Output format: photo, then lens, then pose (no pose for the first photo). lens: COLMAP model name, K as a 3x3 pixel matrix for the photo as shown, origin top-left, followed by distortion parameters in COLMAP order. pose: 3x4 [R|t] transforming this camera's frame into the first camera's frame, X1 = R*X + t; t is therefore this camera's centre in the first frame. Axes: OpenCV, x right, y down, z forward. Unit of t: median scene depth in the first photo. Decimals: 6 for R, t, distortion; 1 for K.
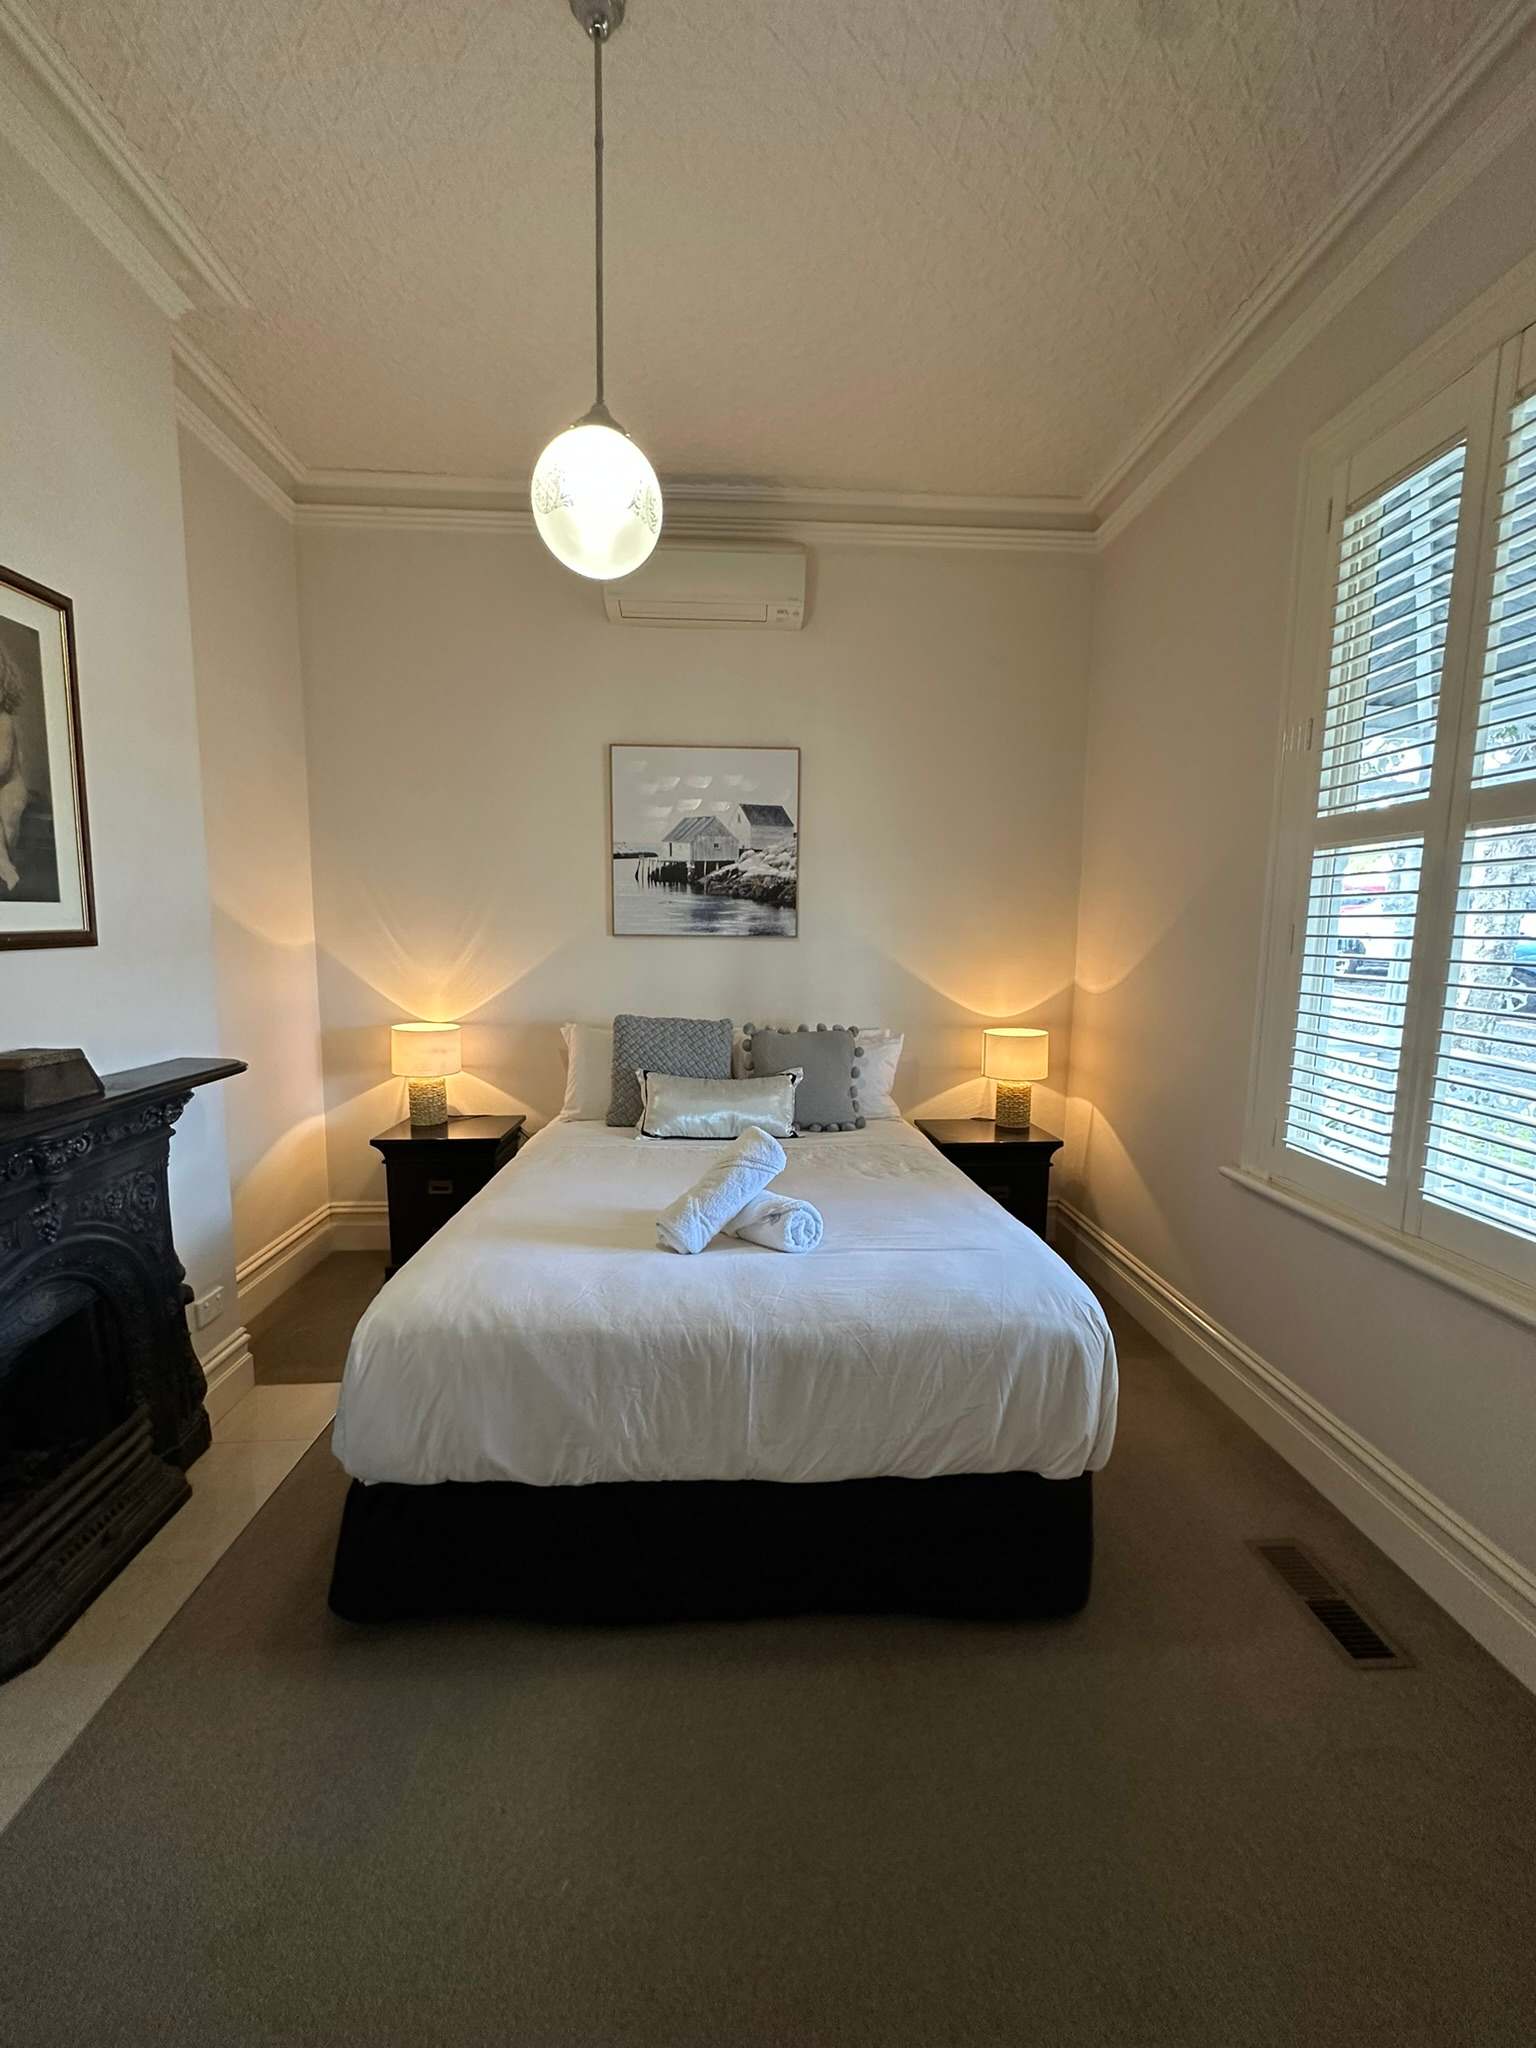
lens RADIAL K [[821.0, 0, 771.8], [0, 821.0, 1024.6], [0, 0, 1]] dist [0.001552, -0.000007]
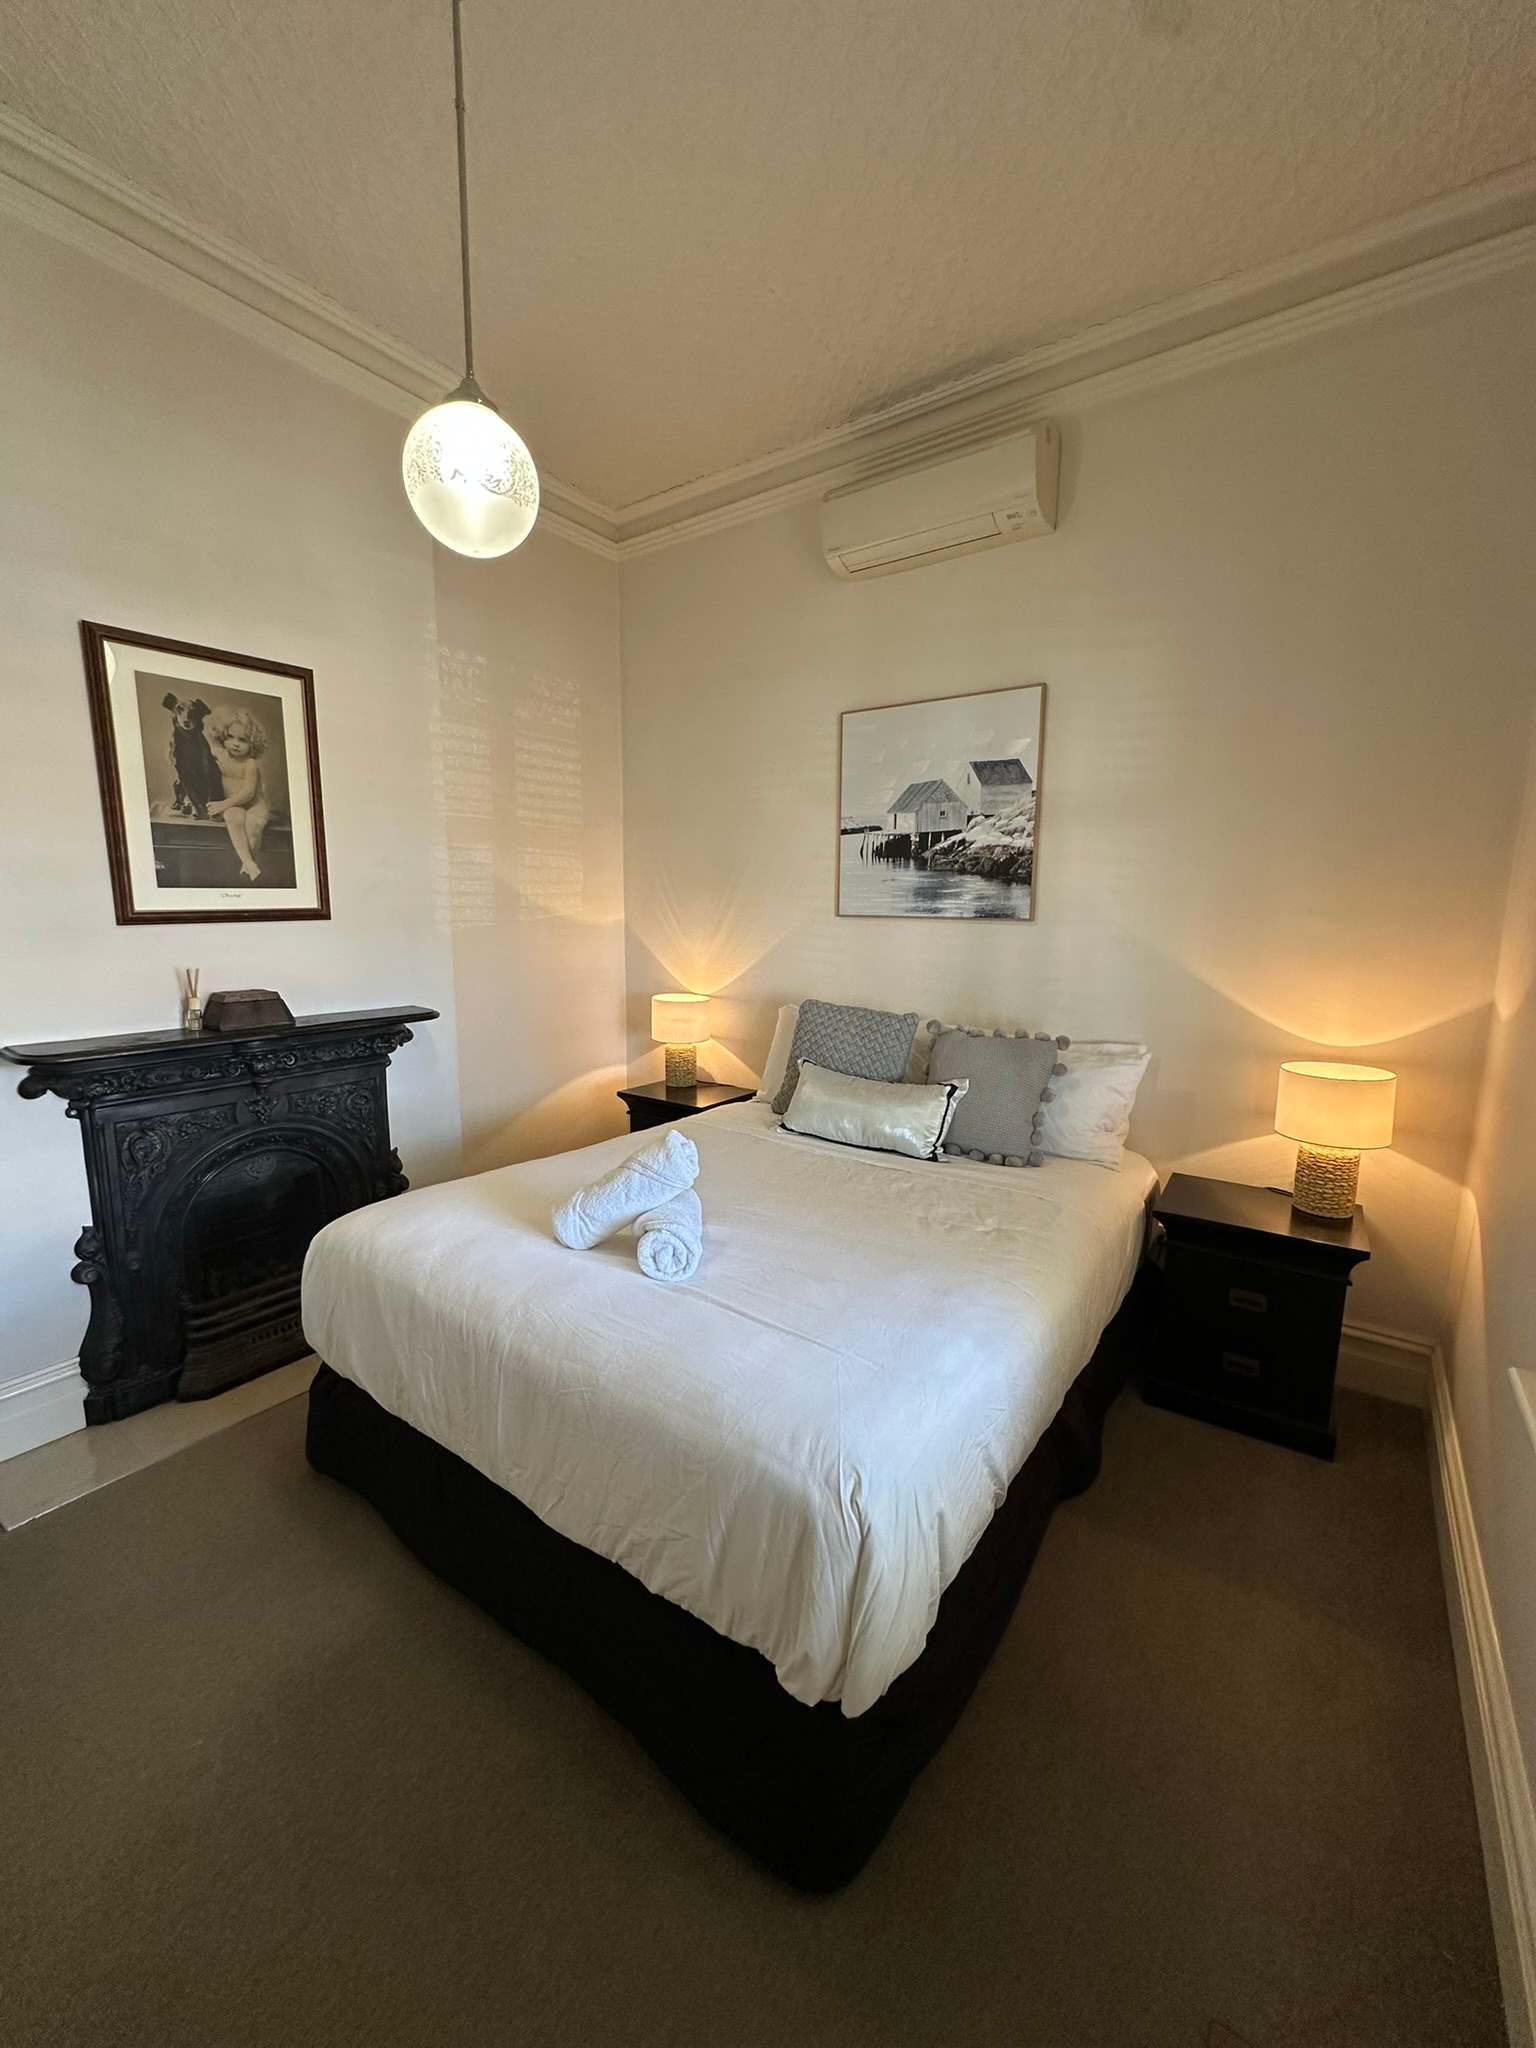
lens RADIAL K [[821.0, 0, 771.8], [0, 821.0, 1024.6], [0, 0, 1]] dist [0.001552, -0.000007]
pose [[0.777769, 0.092172, -0.621756, 0.354979], [-0.077065, 0.995710, 0.051206, -0.026406], [0.623809, 0.008089, 0.781535, 0.212382]]
